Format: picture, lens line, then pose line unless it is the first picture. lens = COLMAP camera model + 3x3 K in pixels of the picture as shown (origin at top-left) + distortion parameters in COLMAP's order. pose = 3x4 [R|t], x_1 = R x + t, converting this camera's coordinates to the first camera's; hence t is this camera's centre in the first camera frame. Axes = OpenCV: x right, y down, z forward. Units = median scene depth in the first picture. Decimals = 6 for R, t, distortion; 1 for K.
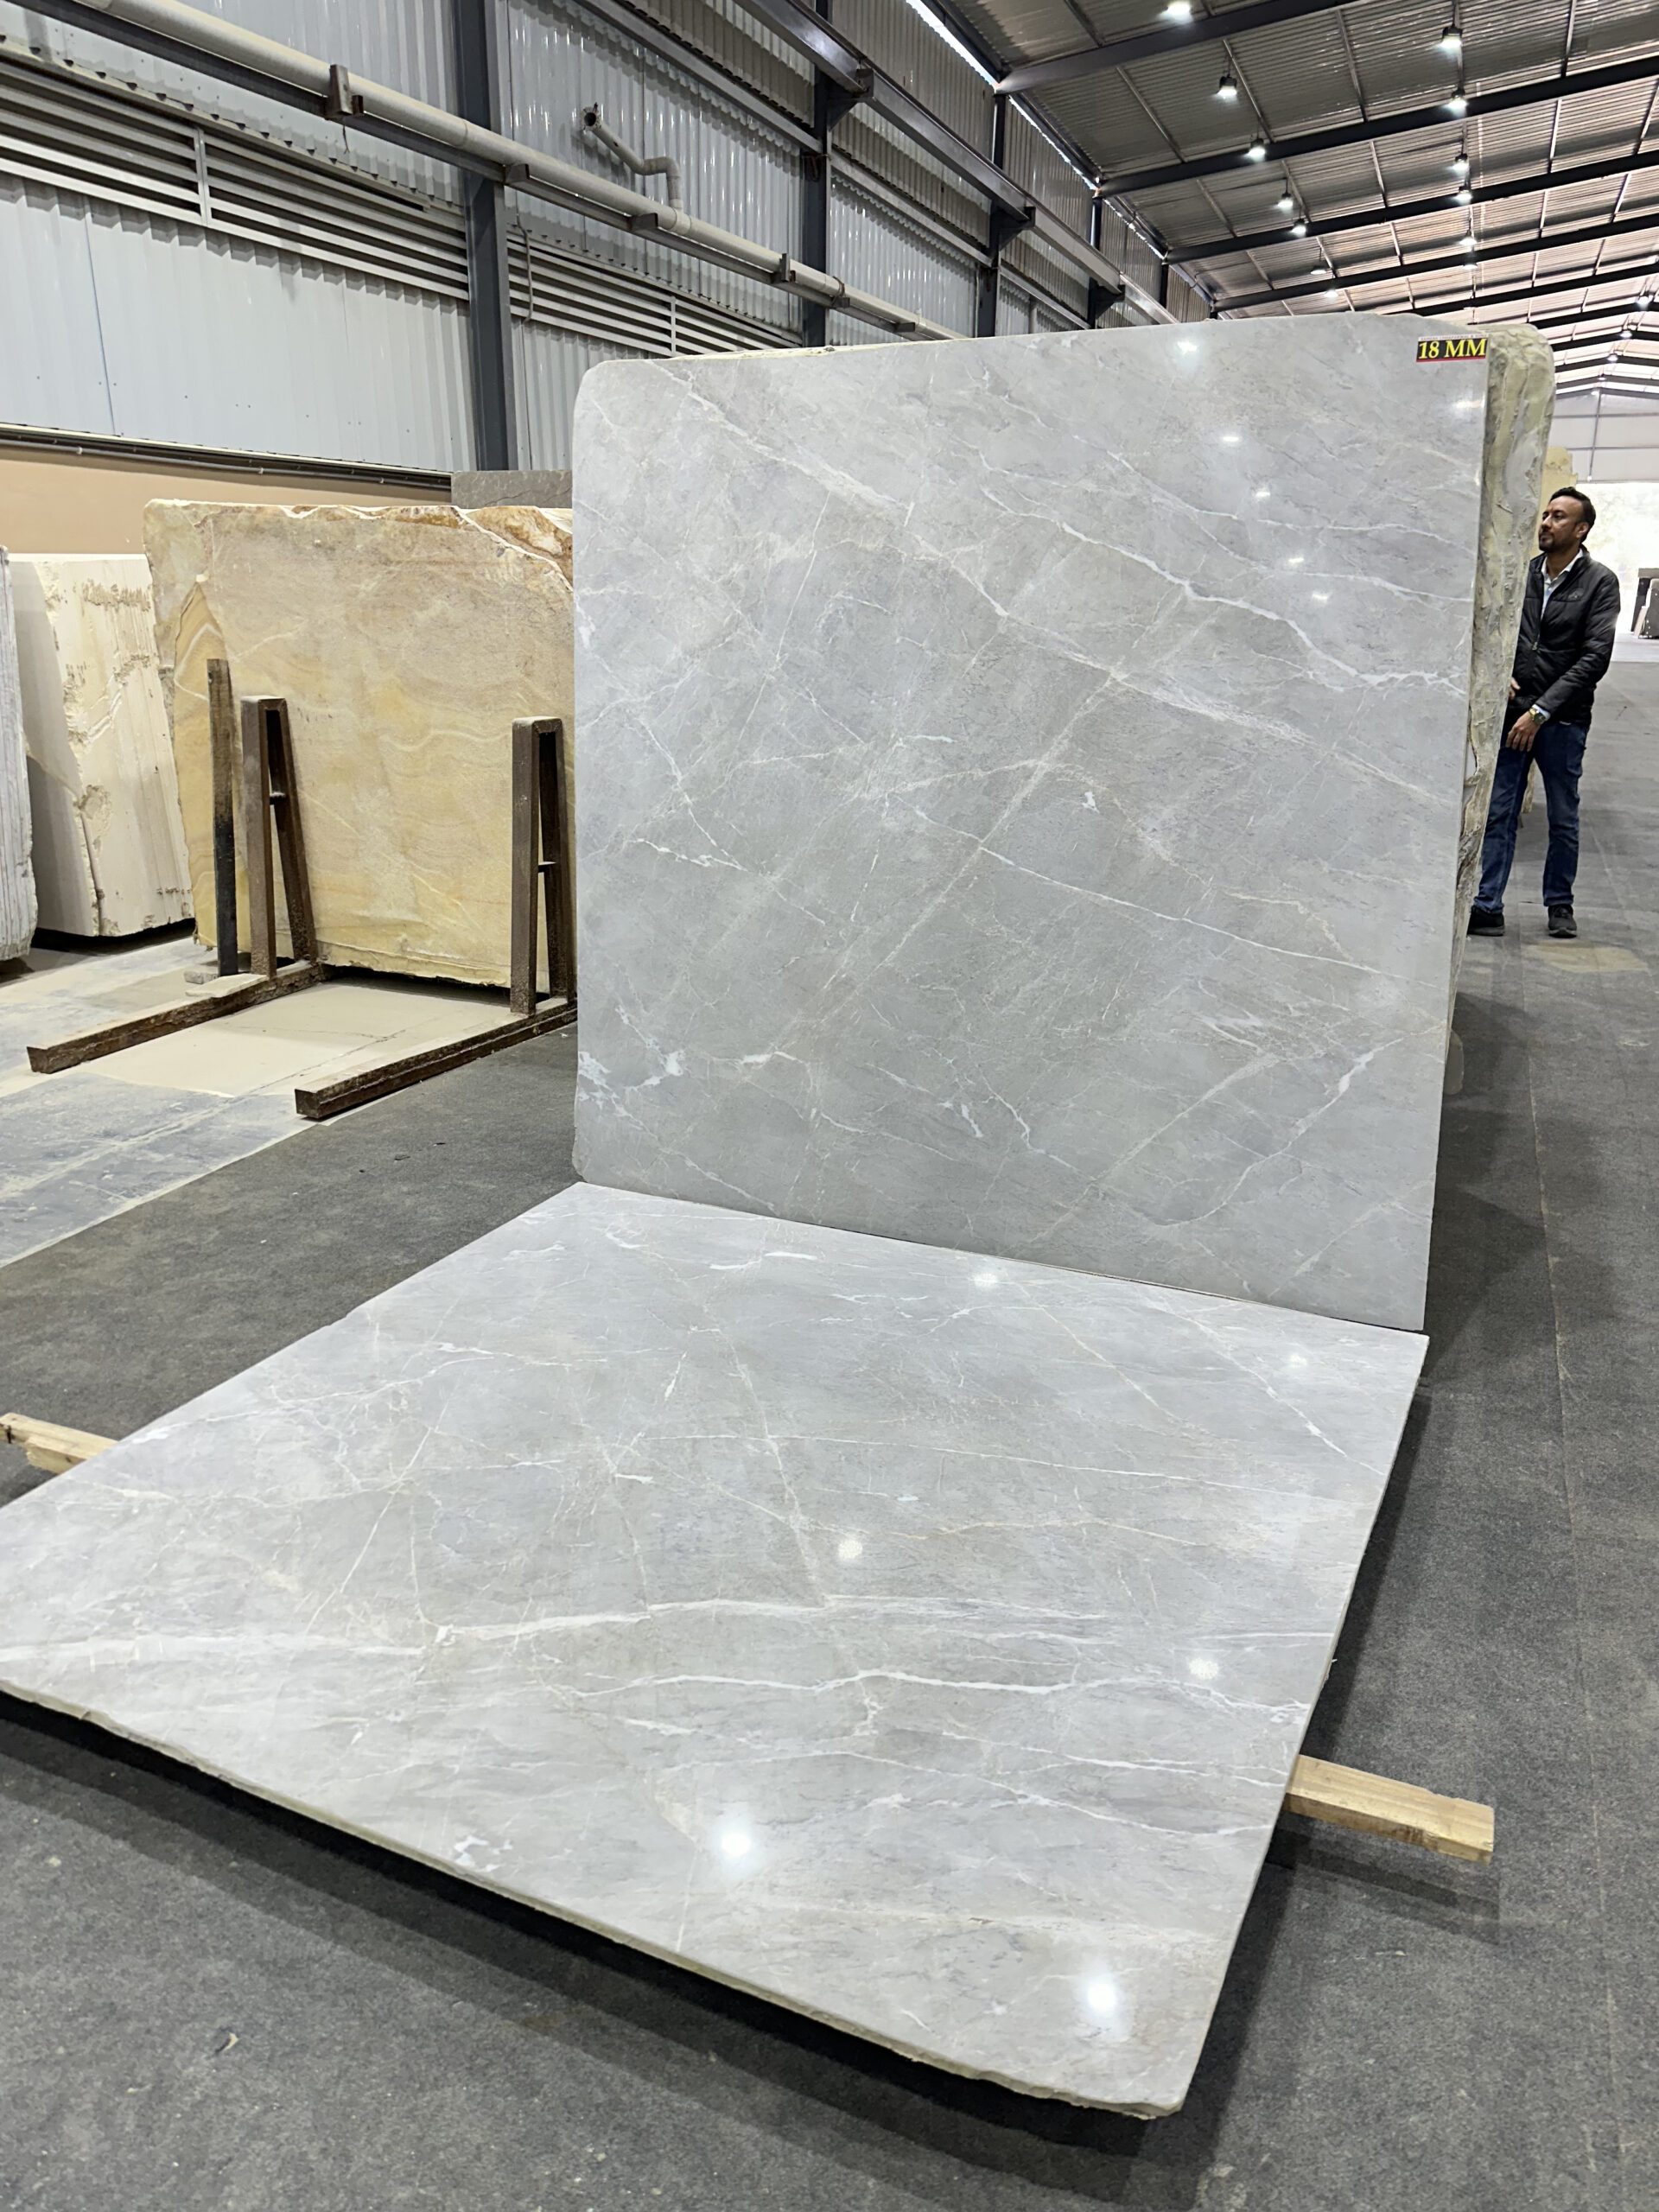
lens RADIAL K [[1542.4, 0, 824.0], [0, 1542.4, 1108.6], [0, 0, 1]] dist [0.002836, -0.000867]
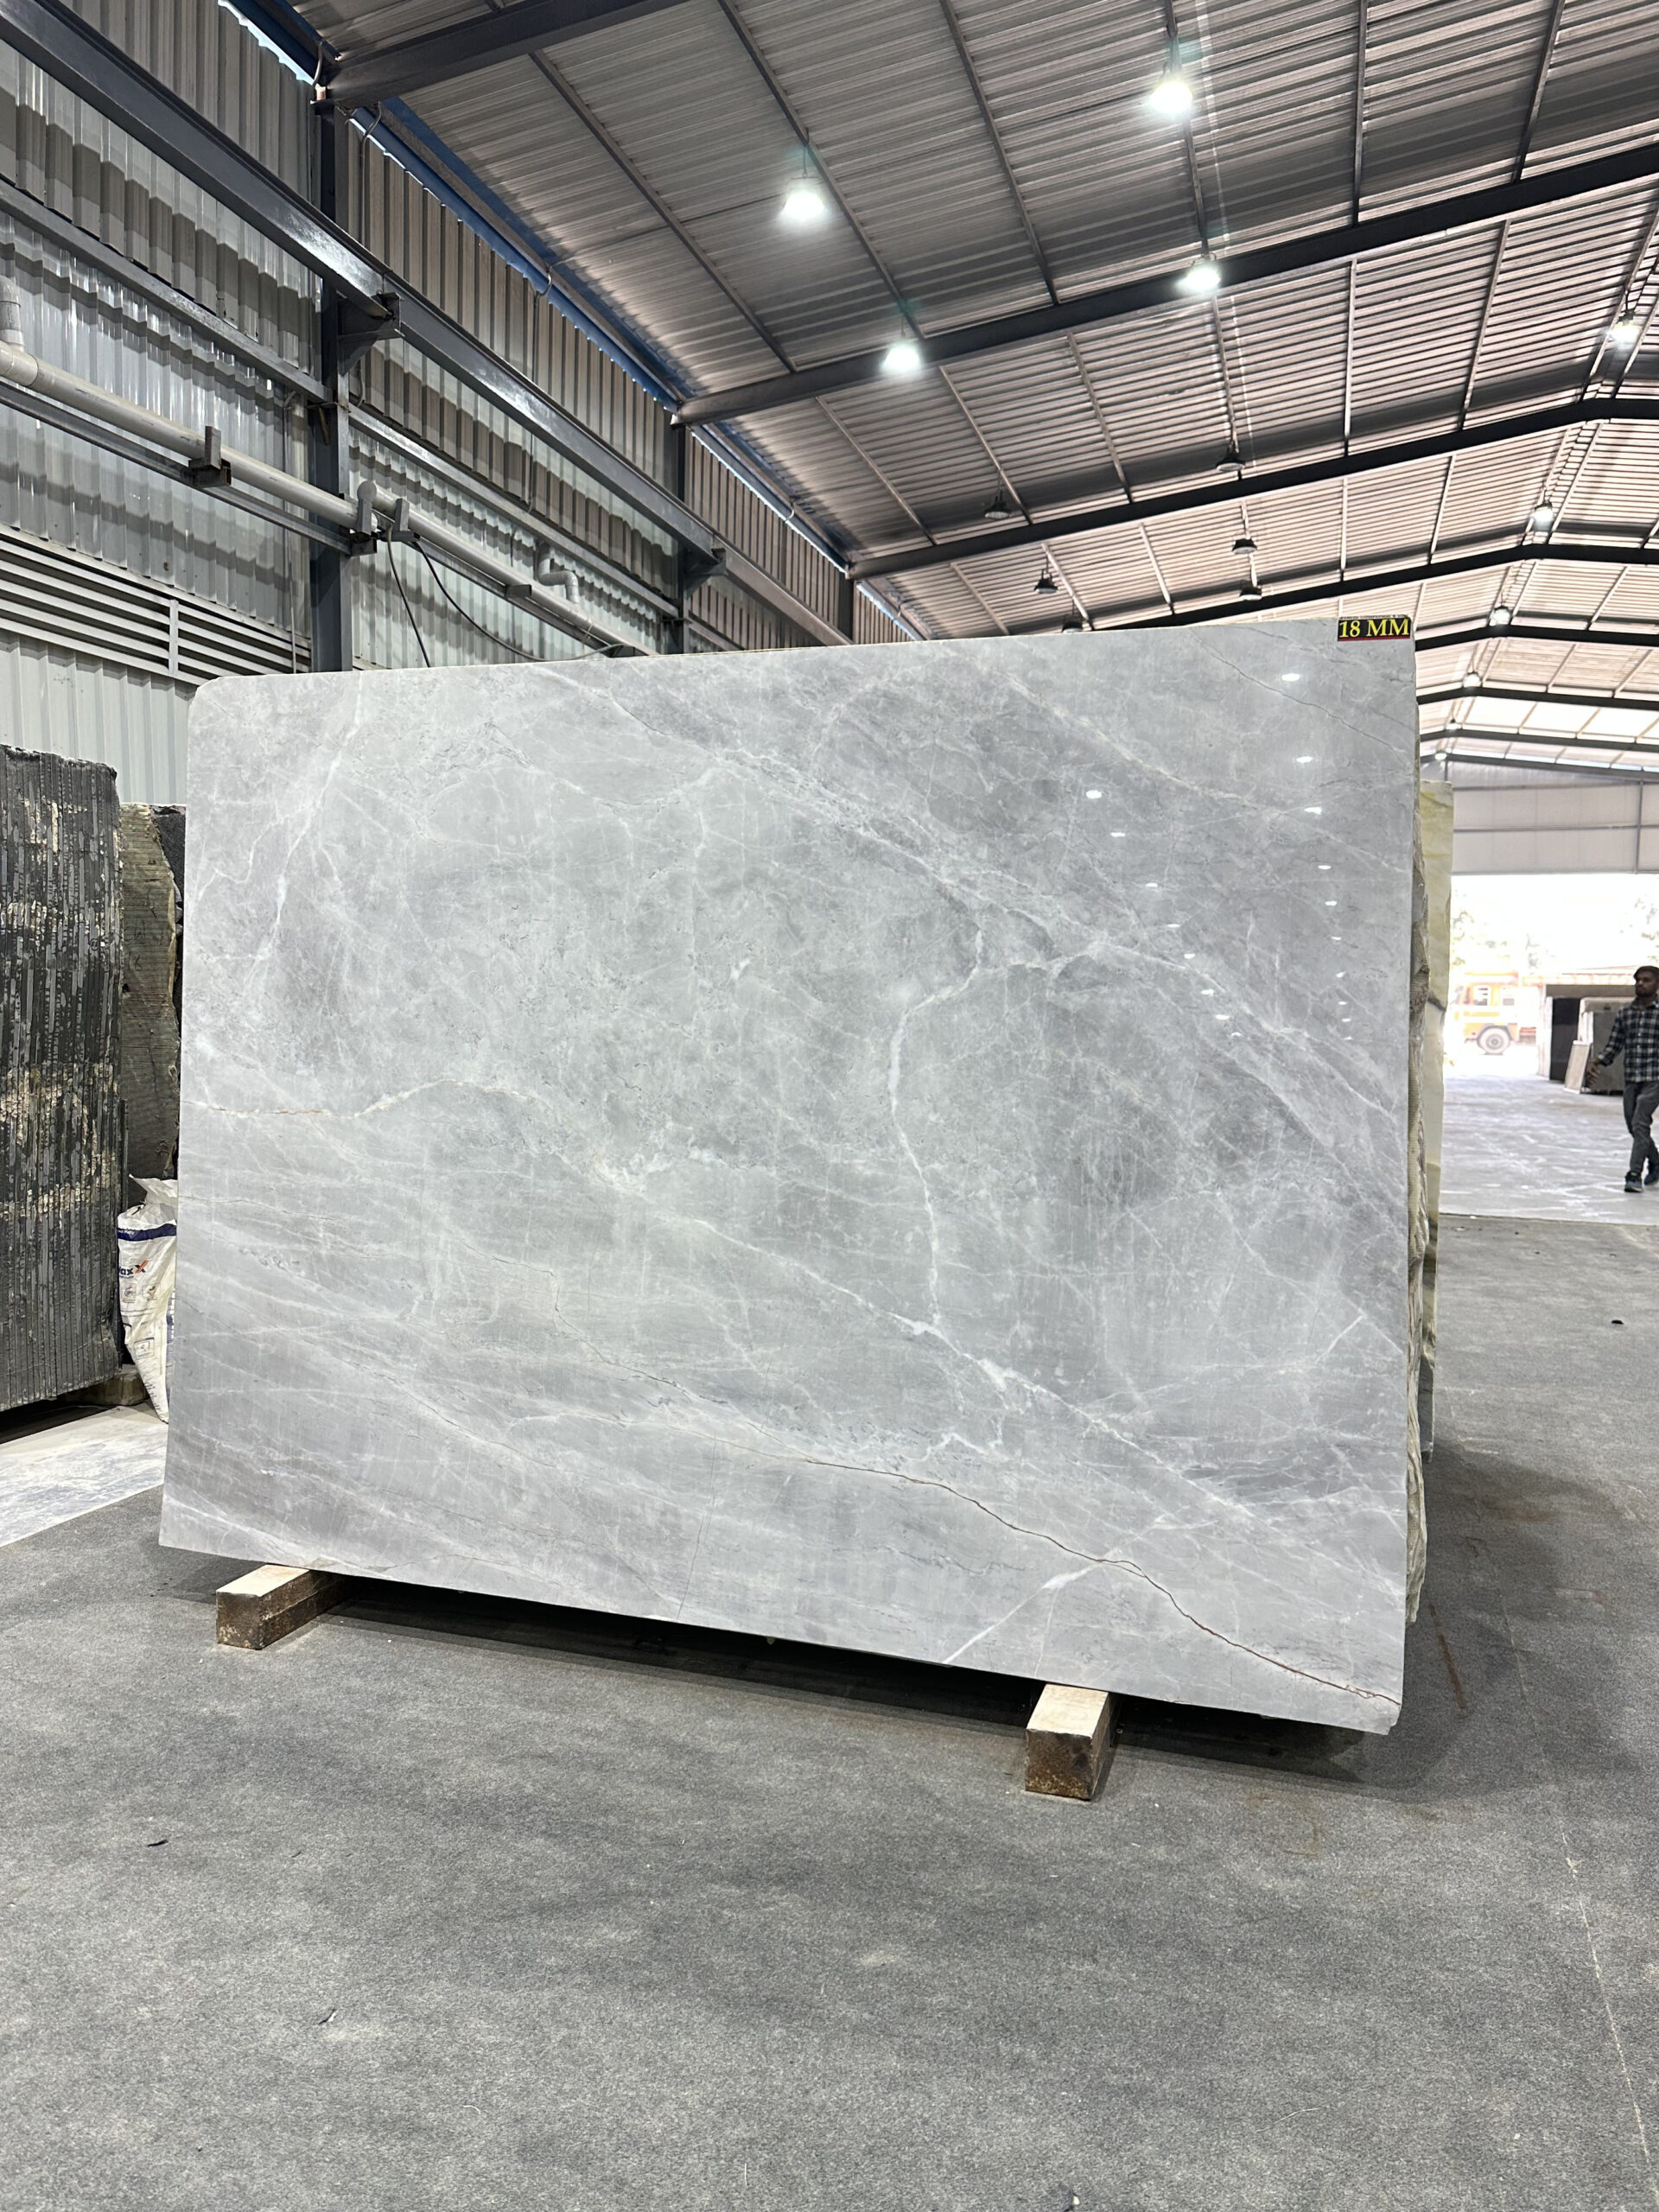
lens RADIAL K [[1542.4, 0, 831.6], [0, 1542.4, 1102.8], [0, 0, 1]] dist [0.002836, -0.000867]
pose [[0.997001, 0.018906, 0.075044, 0.176651], [0.001541, 0.964656, -0.263507, -0.127034], [-0.077373, 0.262833, 0.961734, 0.394416]]
